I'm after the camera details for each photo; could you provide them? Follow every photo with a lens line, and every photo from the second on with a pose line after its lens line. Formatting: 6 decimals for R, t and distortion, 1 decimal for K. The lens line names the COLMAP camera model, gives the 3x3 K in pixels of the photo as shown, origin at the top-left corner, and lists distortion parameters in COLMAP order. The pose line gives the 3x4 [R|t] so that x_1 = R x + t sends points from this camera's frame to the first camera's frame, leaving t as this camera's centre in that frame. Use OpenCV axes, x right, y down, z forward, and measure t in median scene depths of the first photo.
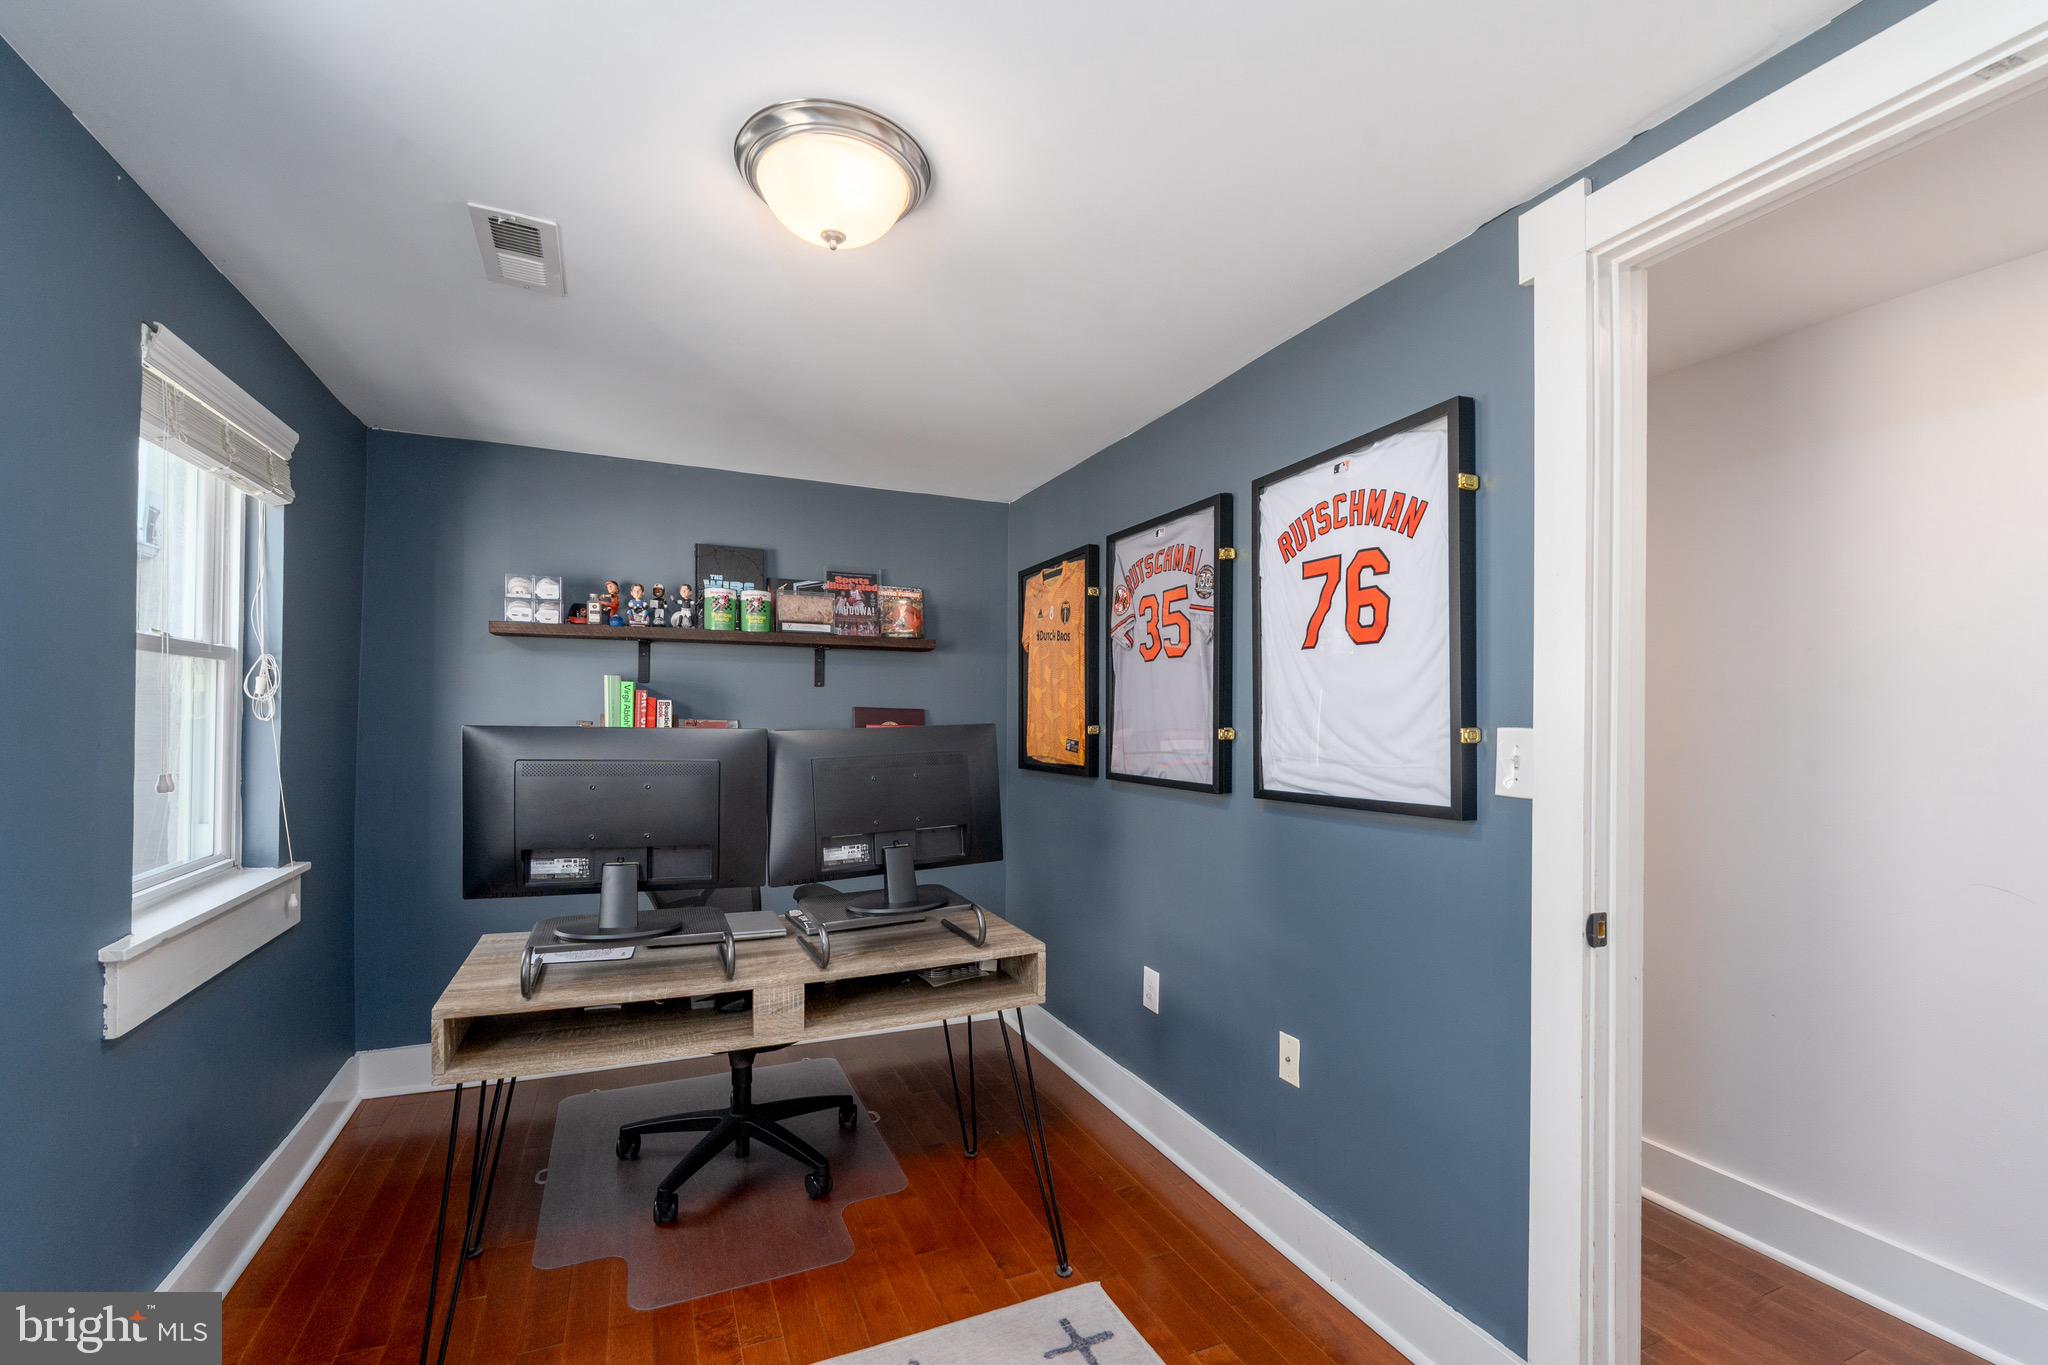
lens RADIAL K [[883.2, 0, 1020.3], [0, 883.2, 727.6], [0, 0, 1]] dist [-0.000165, 0.000023]
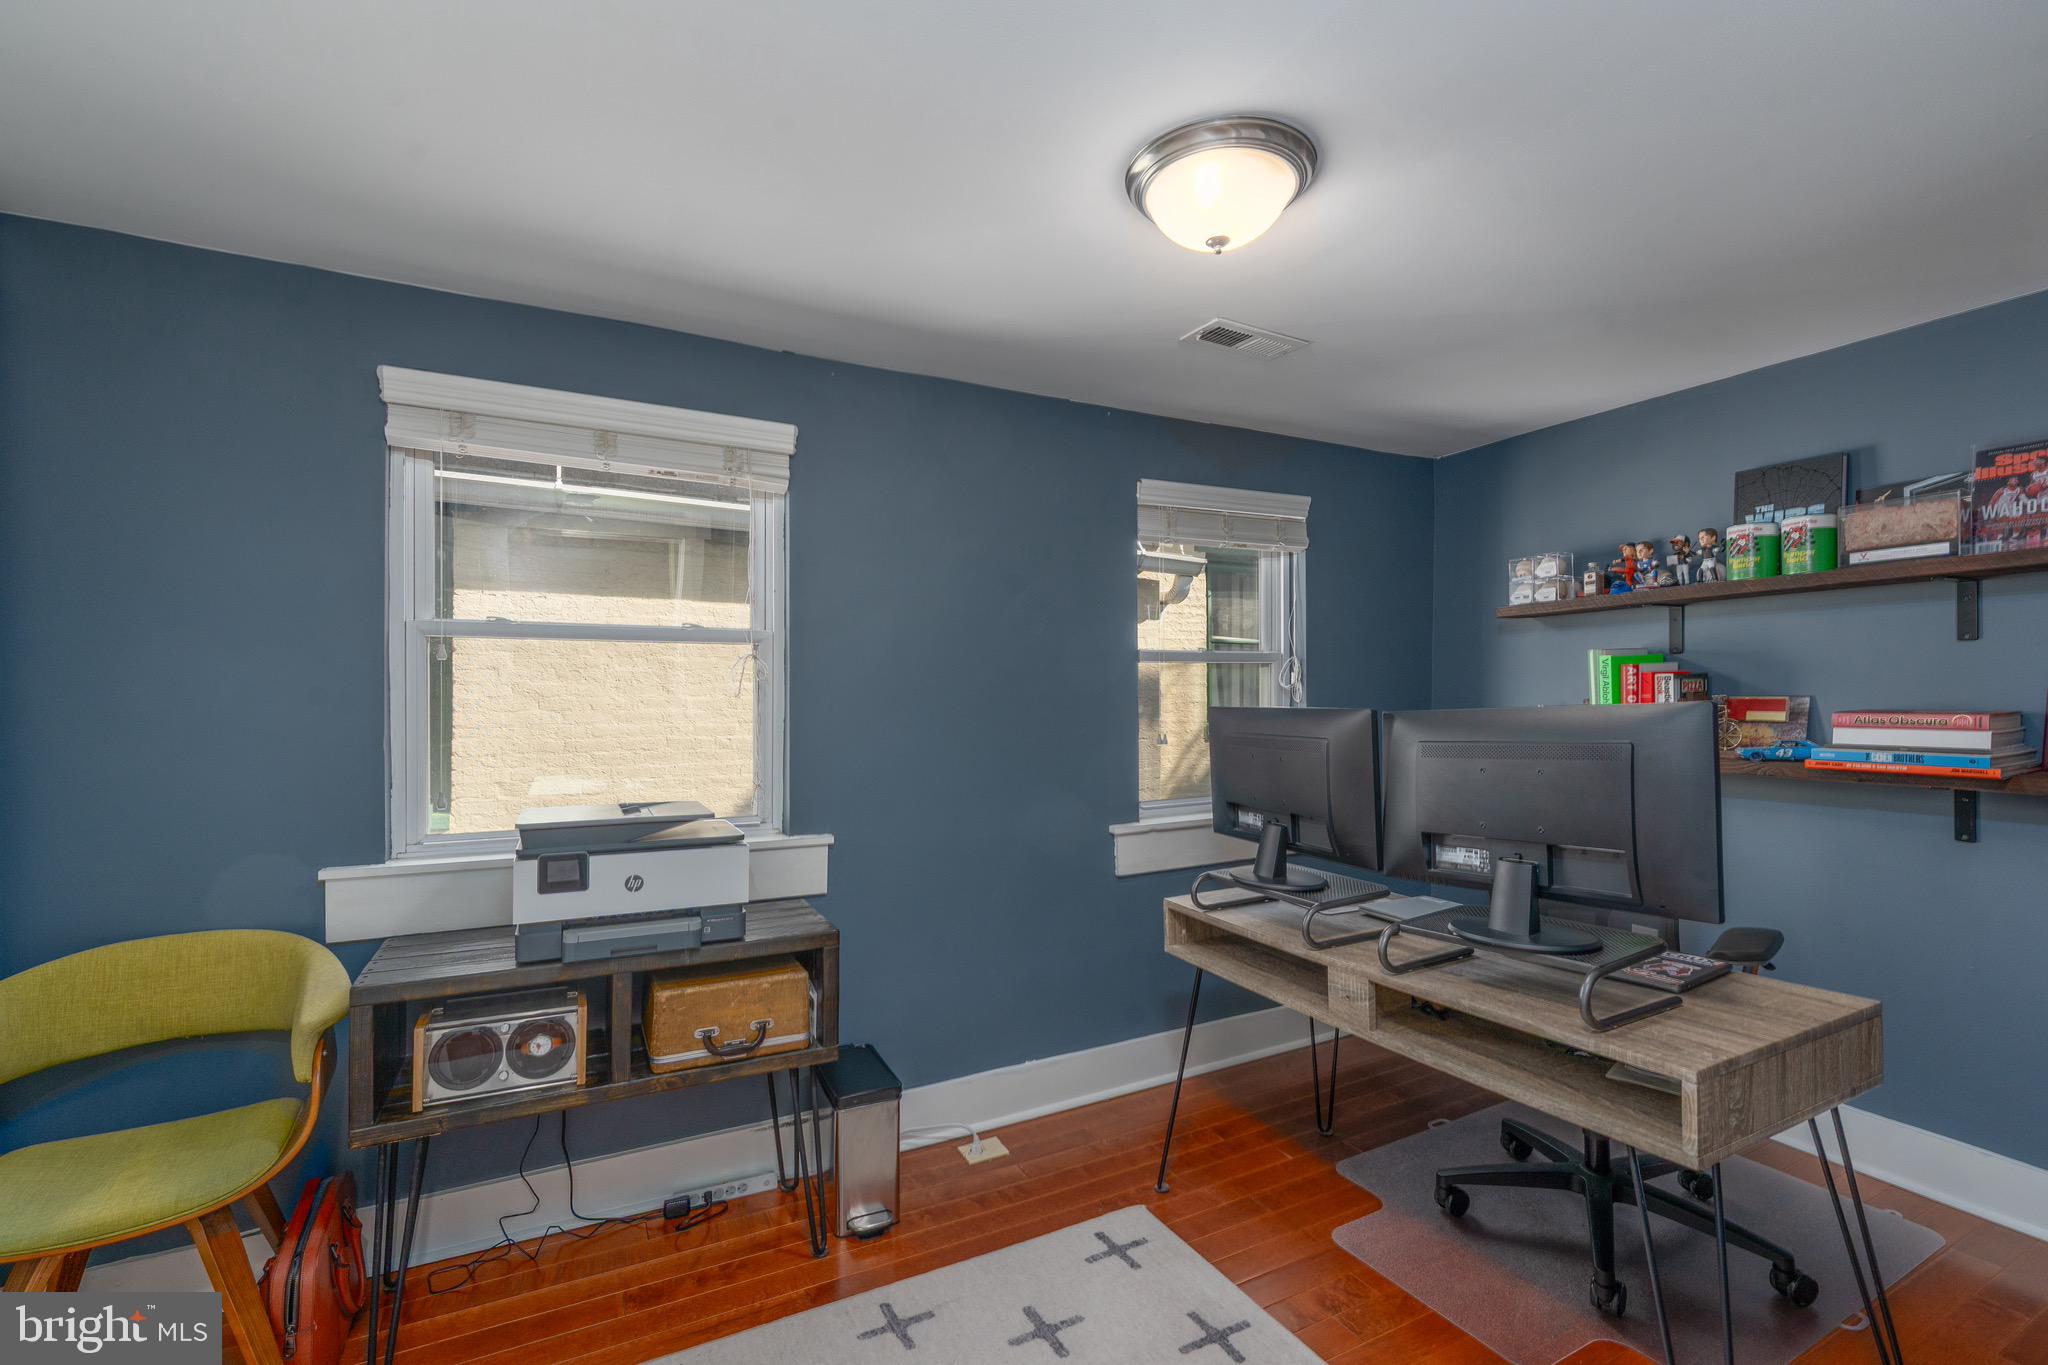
lens RADIAL K [[851.9, 0, 1011.5], [0, 851.9, 701.5], [0, 0, 1]] dist [-0.000877, -0.000190]
pose [[0.073249, -0.006429, -0.997293, 0.360052], [0.003860, 0.999974, -0.006163, -0.001790], [0.997306, -0.003398, 0.073272, 0.313423]]
